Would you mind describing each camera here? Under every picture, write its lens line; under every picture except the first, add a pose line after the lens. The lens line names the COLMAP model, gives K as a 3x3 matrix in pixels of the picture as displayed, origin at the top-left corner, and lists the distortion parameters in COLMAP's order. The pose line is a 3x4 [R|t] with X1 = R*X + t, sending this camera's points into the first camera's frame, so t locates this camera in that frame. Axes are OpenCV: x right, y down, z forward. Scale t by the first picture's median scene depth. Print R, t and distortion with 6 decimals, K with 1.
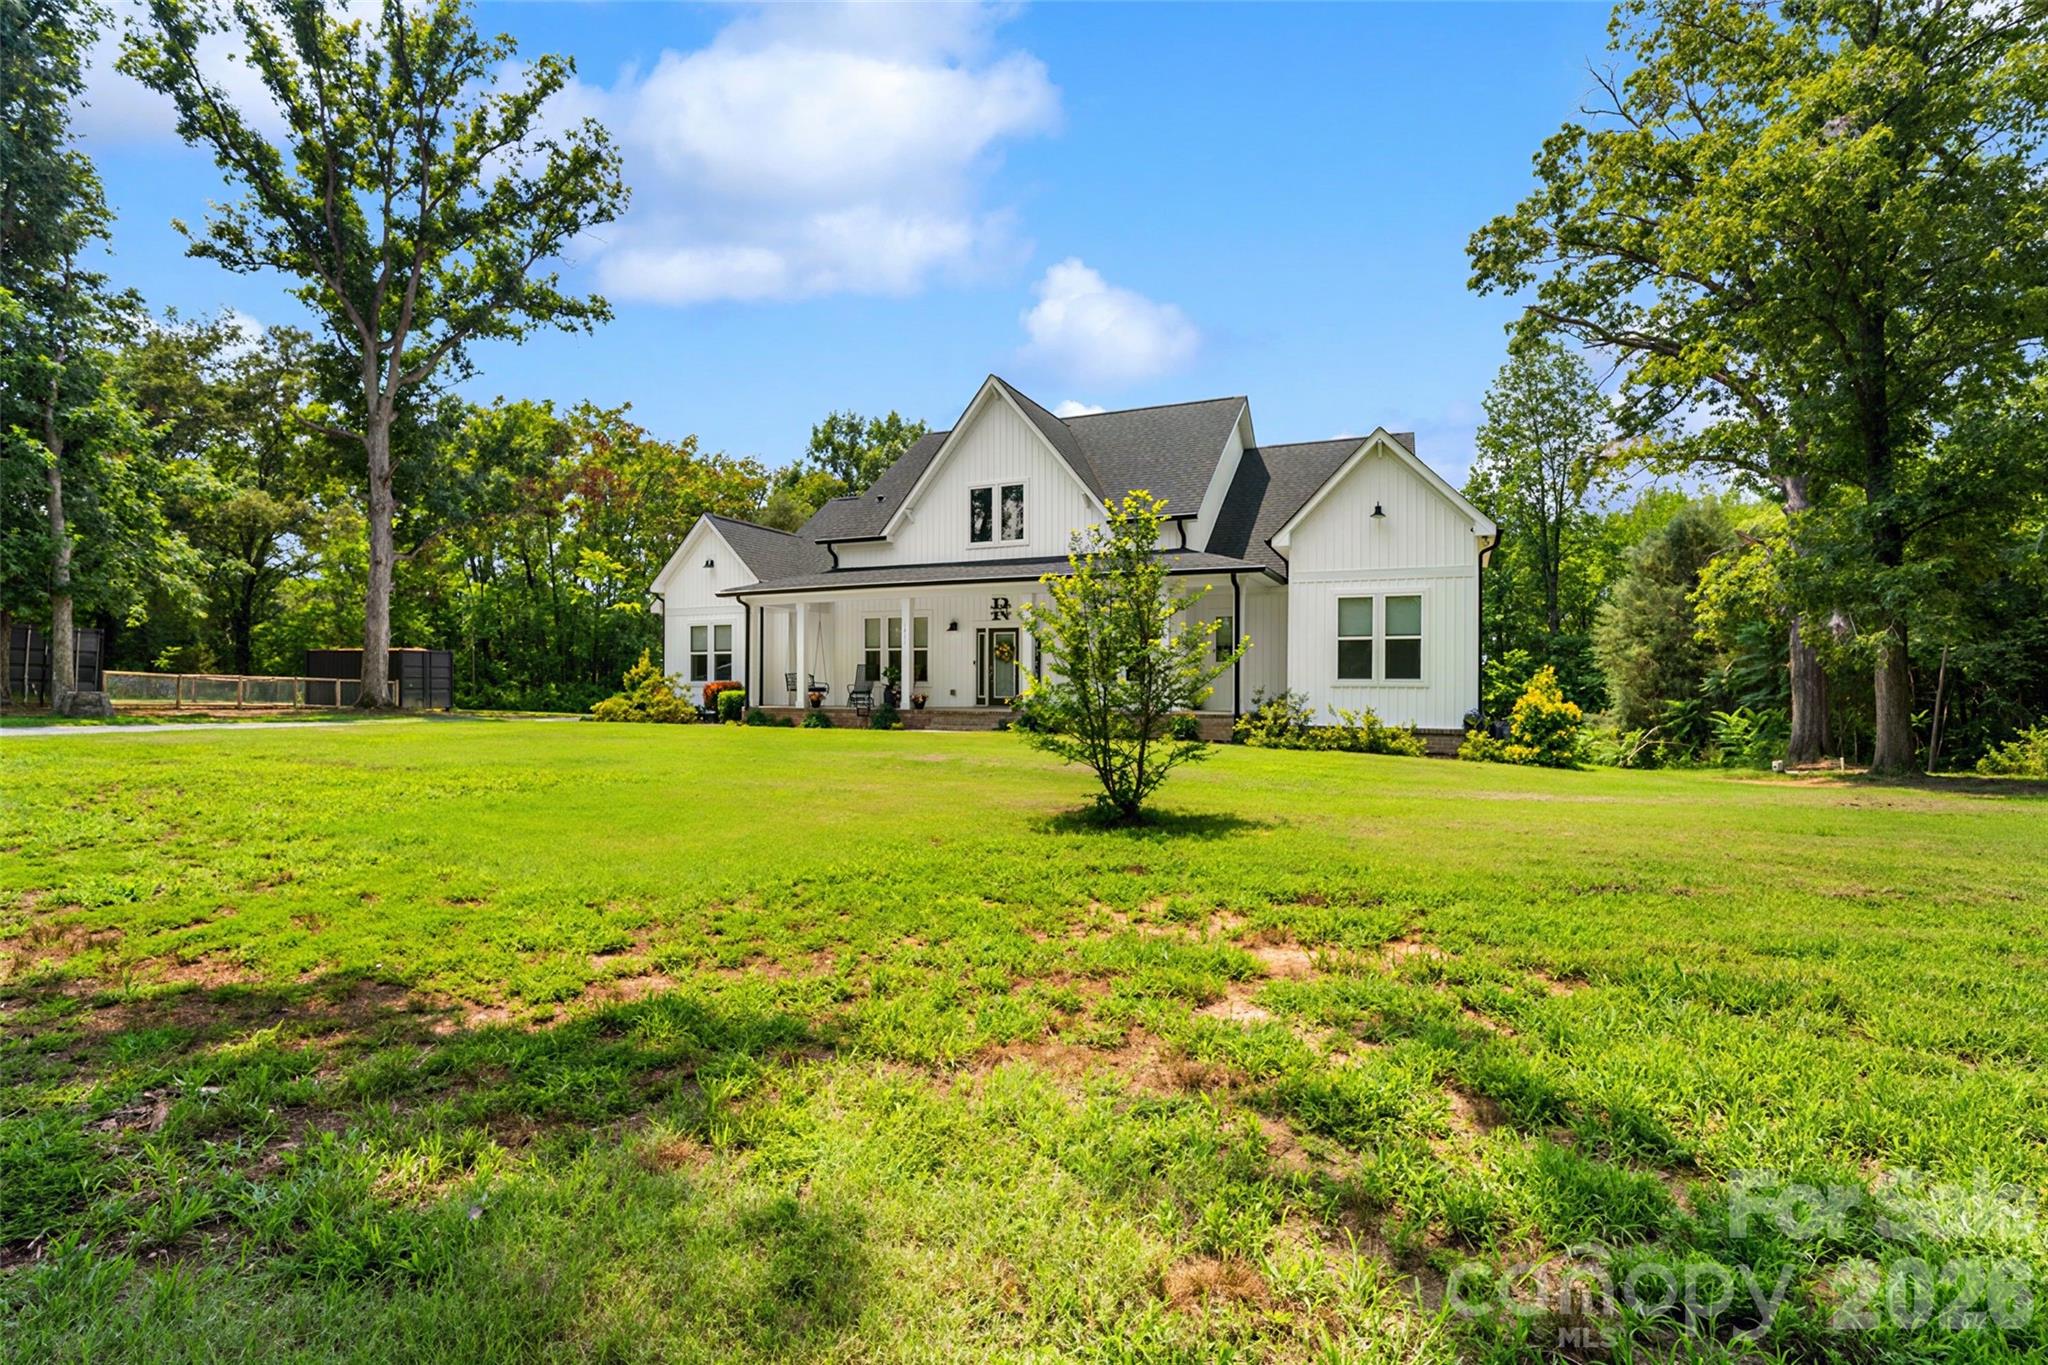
lens RADIAL K [[980.9, 0, 1024.0], [0, 980.9, 682.5], [0, 0, 1]] dist [-0.000838, -0.000054]
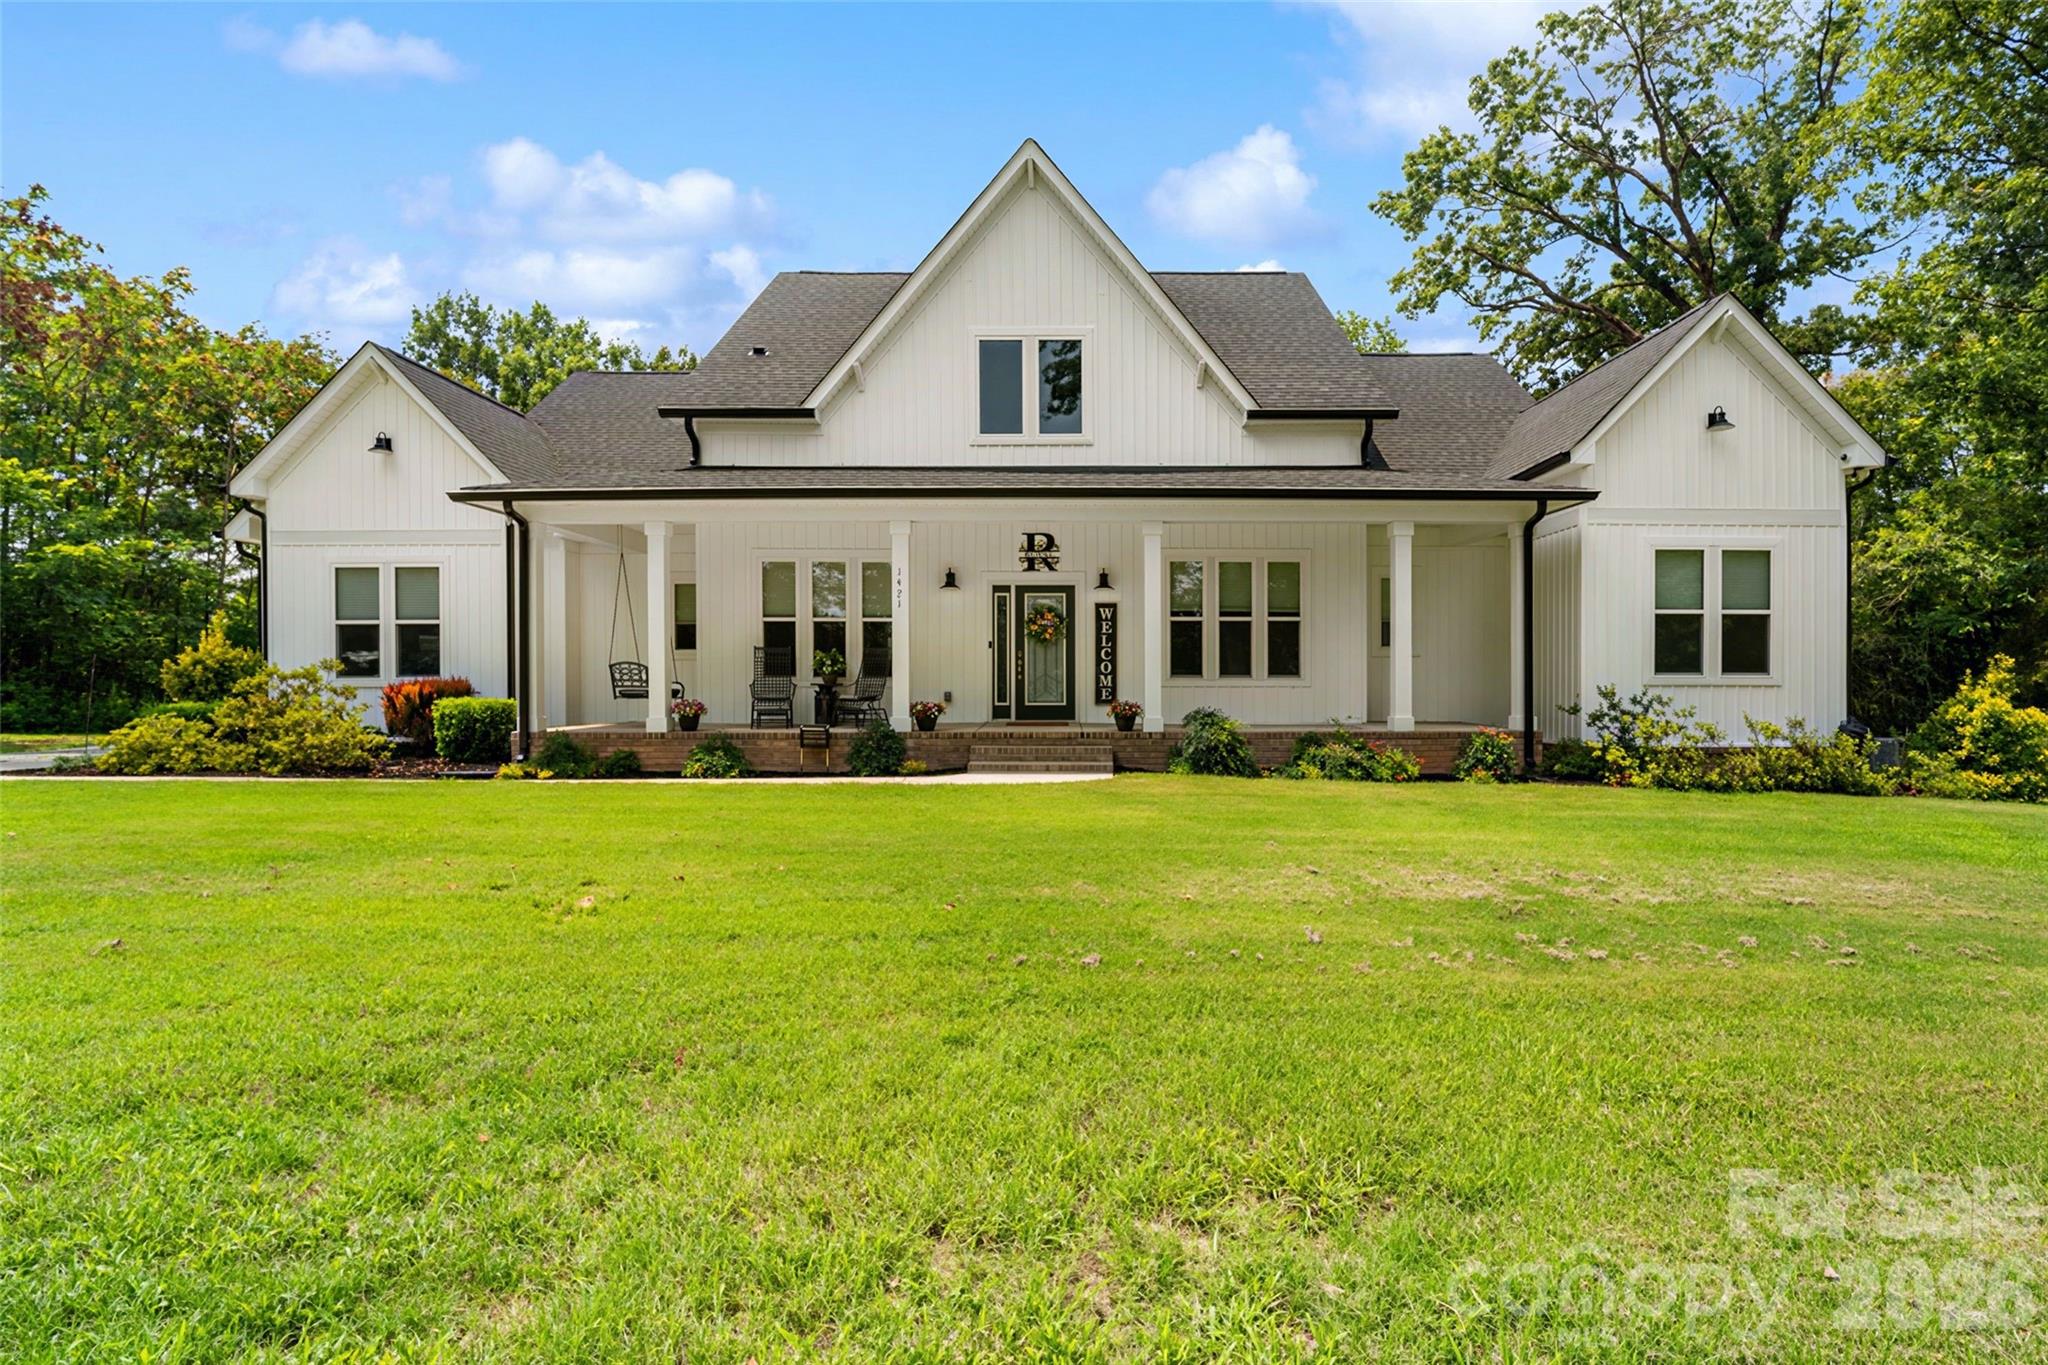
lens RADIAL K [[976.7, 0, 1079.1], [0, 976.7, 685.3], [0, 0, 1]] dist [-0.008957, -0.000286]
pose [[0.905258, -0.011937, 0.424695, -0.244911], [0.002395, 0.999733, 0.022995, -0.009505], [-0.424856, -0.019800, 0.905045, 0.460717]]
